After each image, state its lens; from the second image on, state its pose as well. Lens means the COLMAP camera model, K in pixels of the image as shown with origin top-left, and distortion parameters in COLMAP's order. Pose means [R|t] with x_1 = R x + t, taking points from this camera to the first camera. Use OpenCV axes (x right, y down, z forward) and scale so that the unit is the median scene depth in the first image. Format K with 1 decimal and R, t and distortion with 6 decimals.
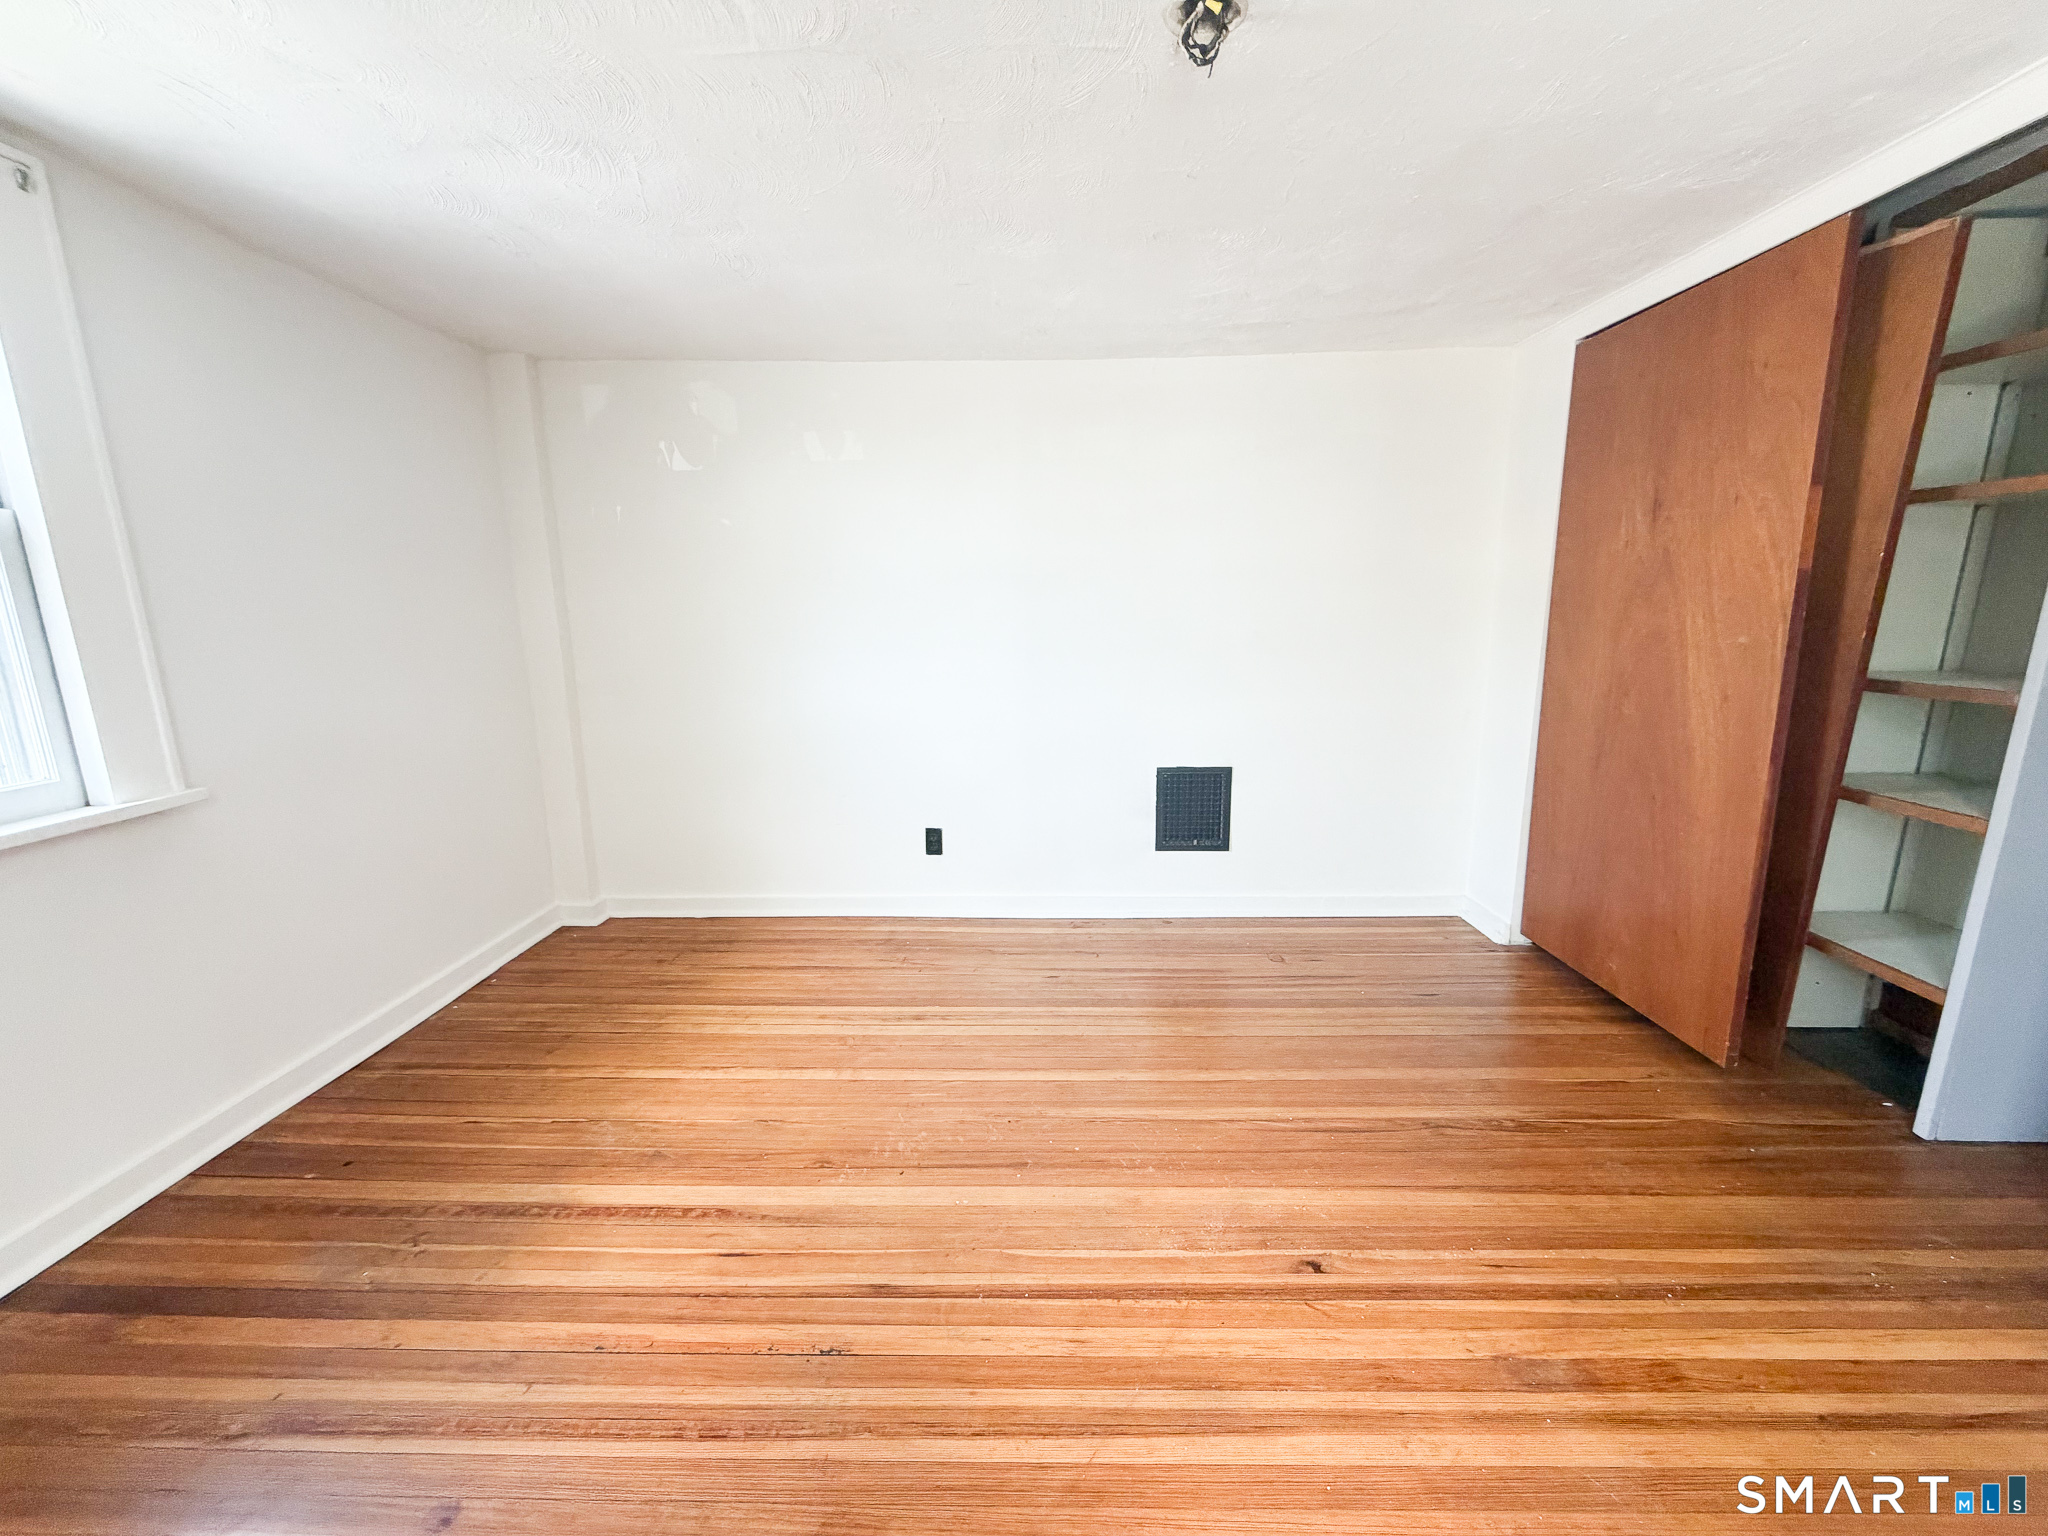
lens RADIAL K [[817.3, 0, 1022.6], [0, 817.3, 769.0], [0, 0, 1]] dist [0.000835, -0.000035]
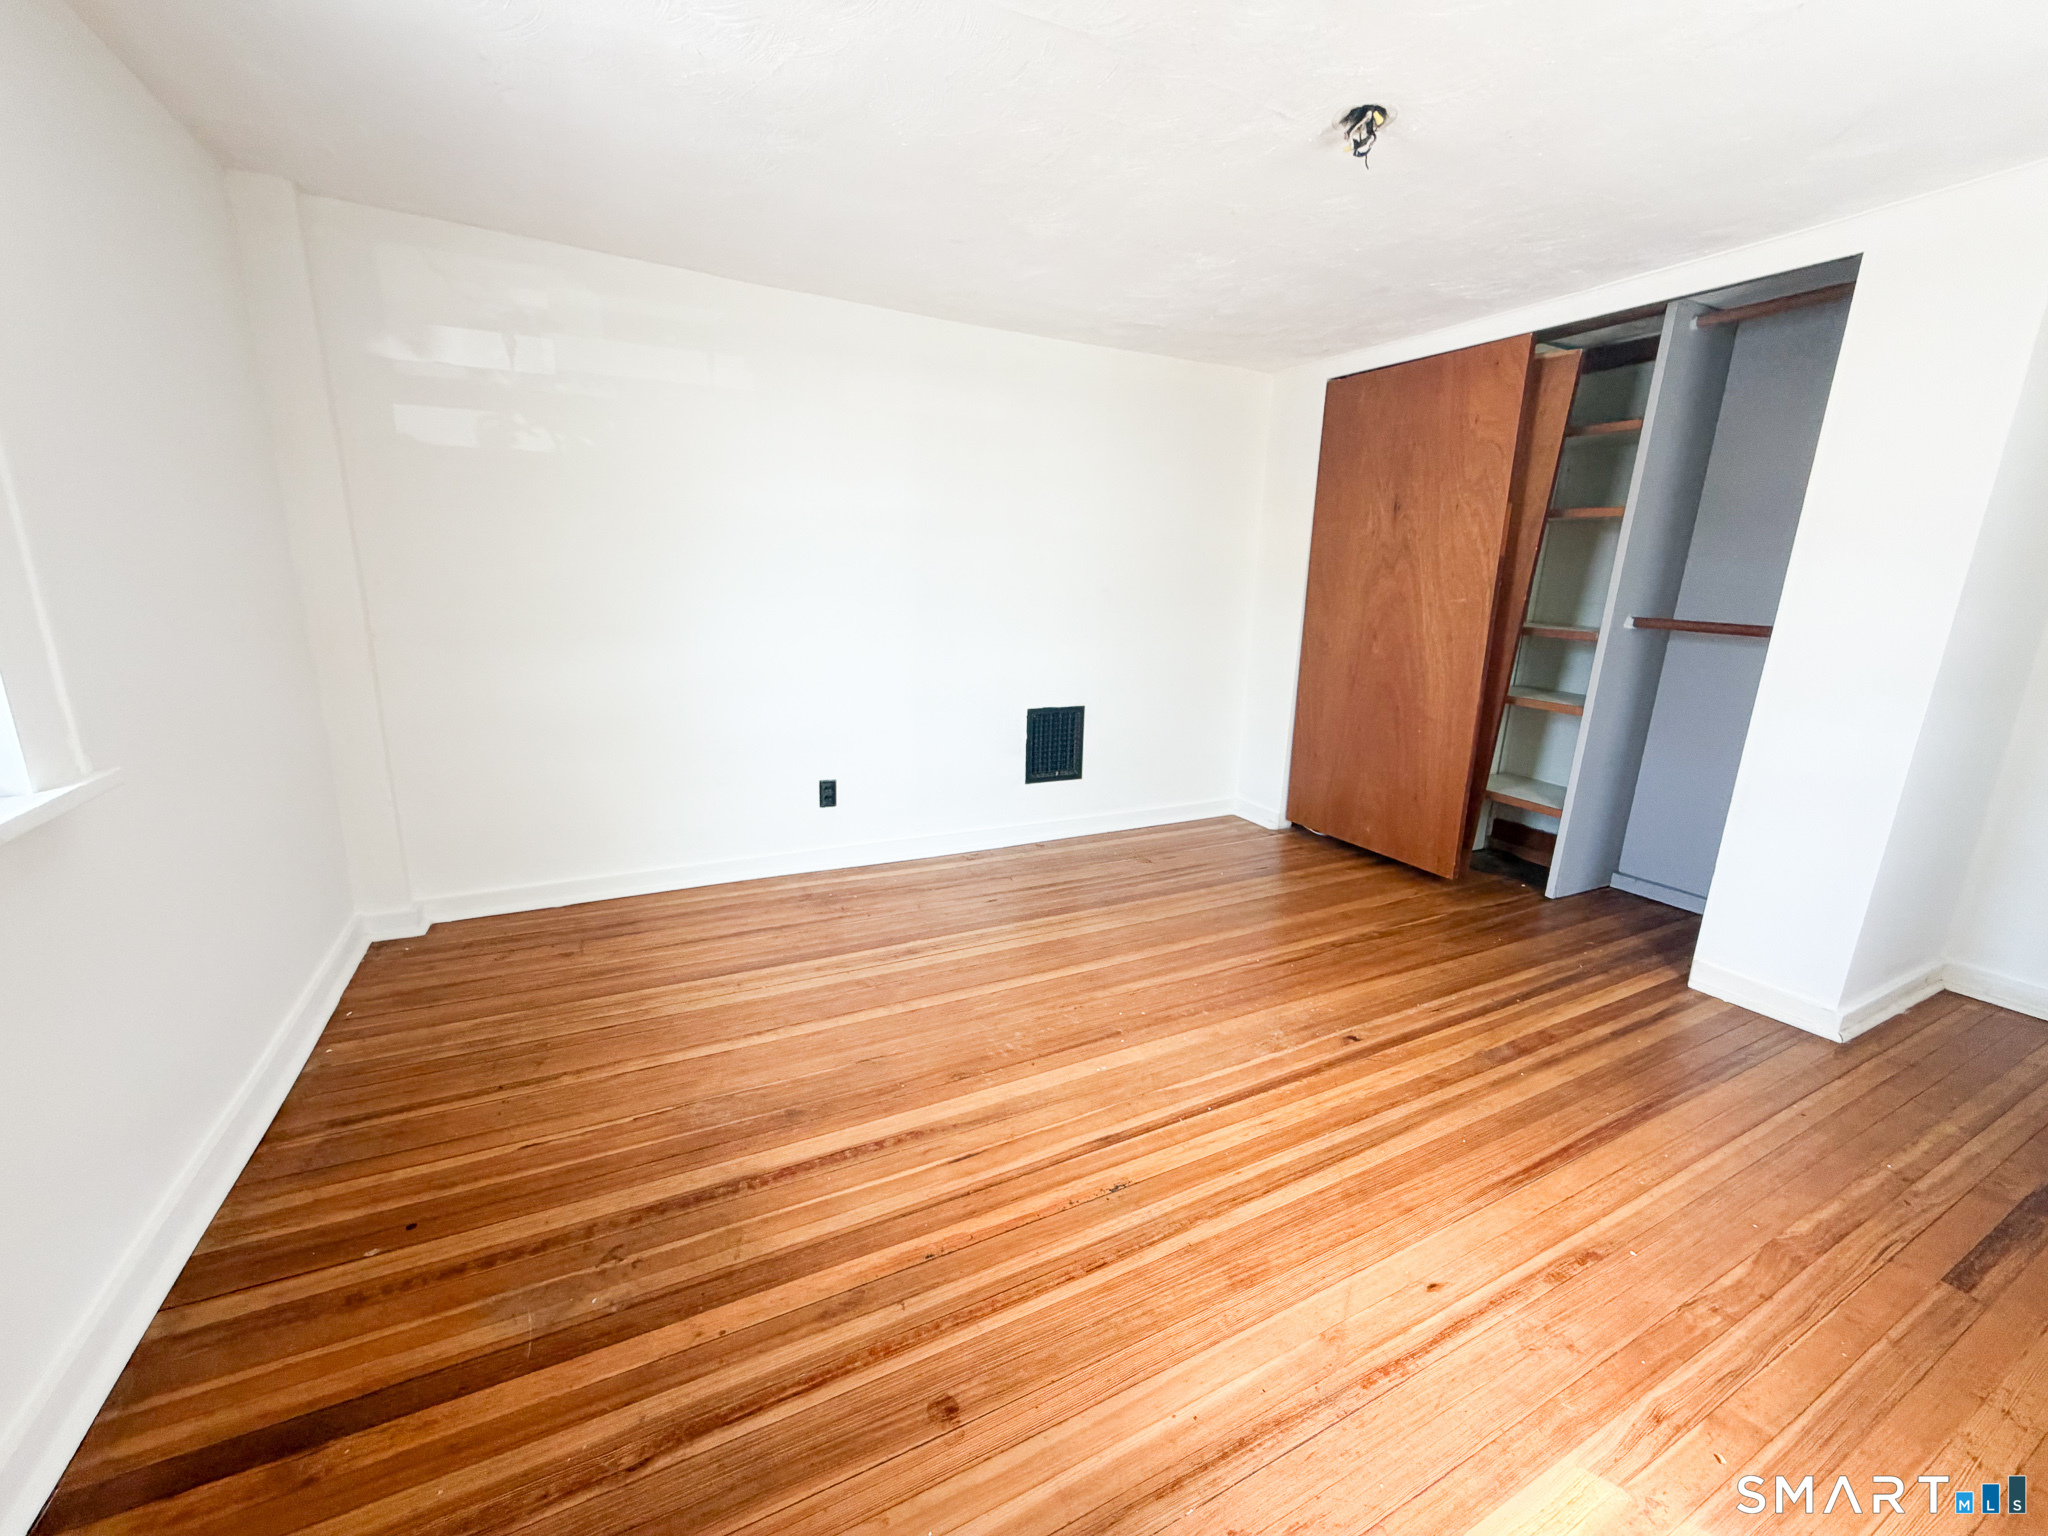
lens RADIAL K [[817.3, 0, 1017.6], [0, 817.3, 771.2], [0, 0, 1]] dist [0.000835, -0.000035]
pose [[0.880197, -0.076687, 0.468373, -0.618751], [0.054194, 0.996645, 0.061337, 0.022596], [-0.471505, -0.028606, 0.881399, 0.030906]]
